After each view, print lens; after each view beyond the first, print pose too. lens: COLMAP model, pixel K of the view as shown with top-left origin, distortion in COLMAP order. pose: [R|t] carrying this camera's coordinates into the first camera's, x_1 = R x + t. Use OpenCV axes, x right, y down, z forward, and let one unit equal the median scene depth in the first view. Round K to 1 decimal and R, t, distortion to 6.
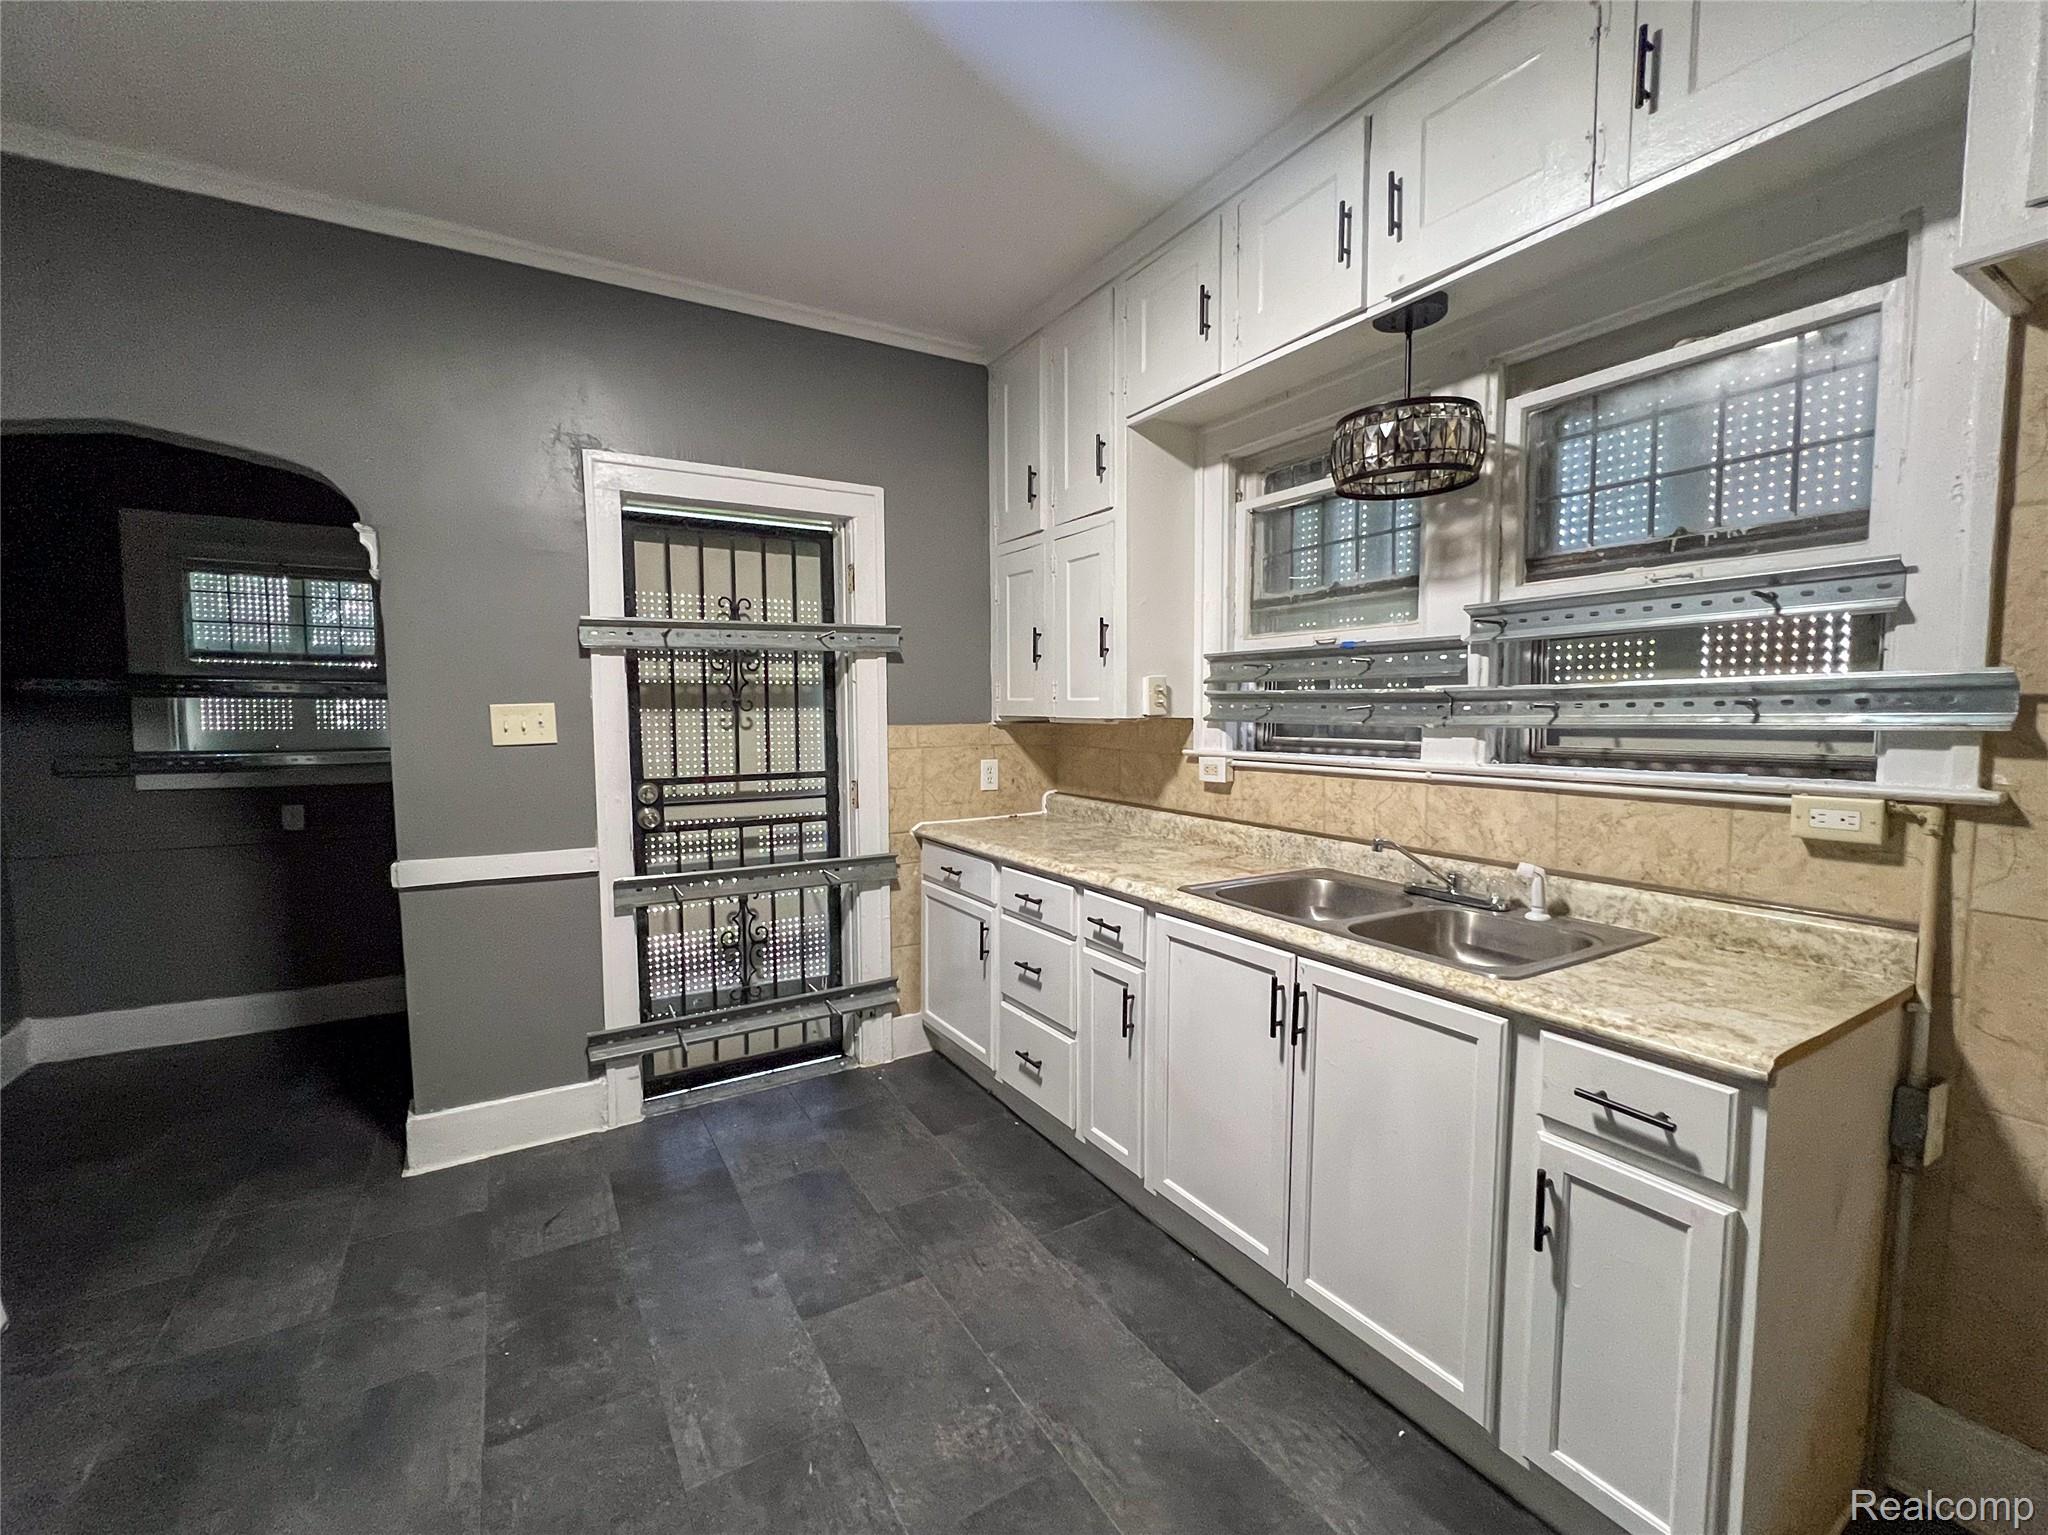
lens RADIAL K [[850.0, 0, 1015.6], [0, 850.0, 768.9], [0, 0, 1]] dist [-0.003014, 0.001827]
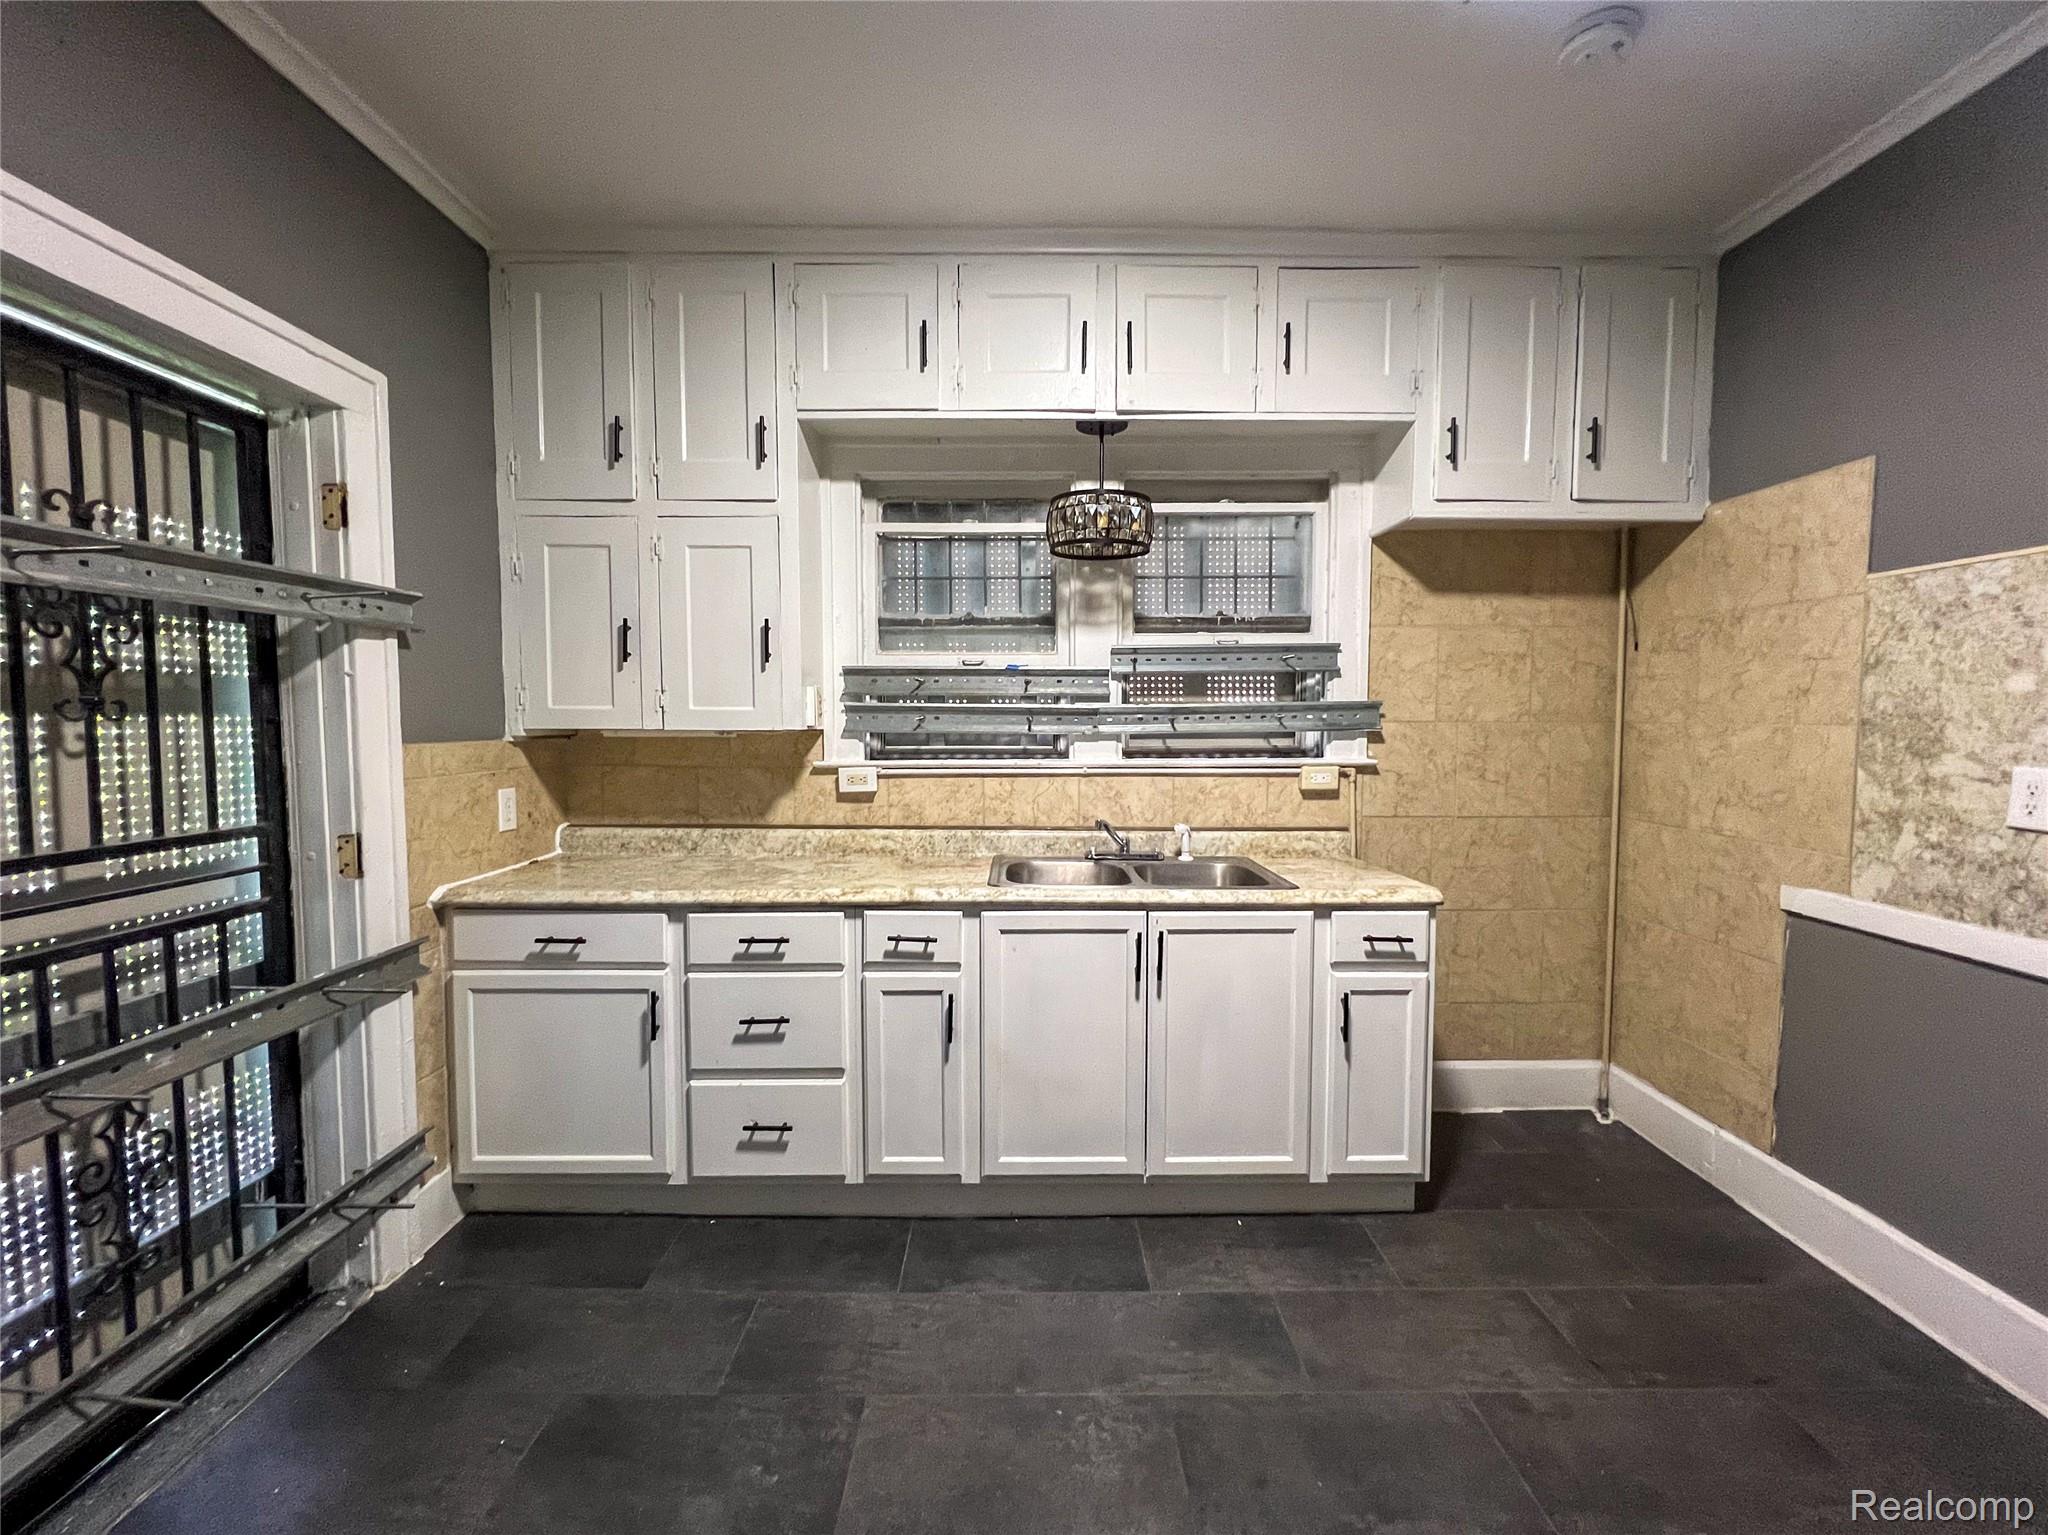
lens RADIAL K [[850.0, 0, 1015.2], [0, 850.0, 765.7], [0, 0, 1]] dist [-0.003014, 0.001827]
pose [[0.521195, -0.041674, 0.852420, -0.609313], [0.059378, 0.998157, 0.012493, -0.019835], [-0.851370, 0.044104, 0.522709, 0.349914]]
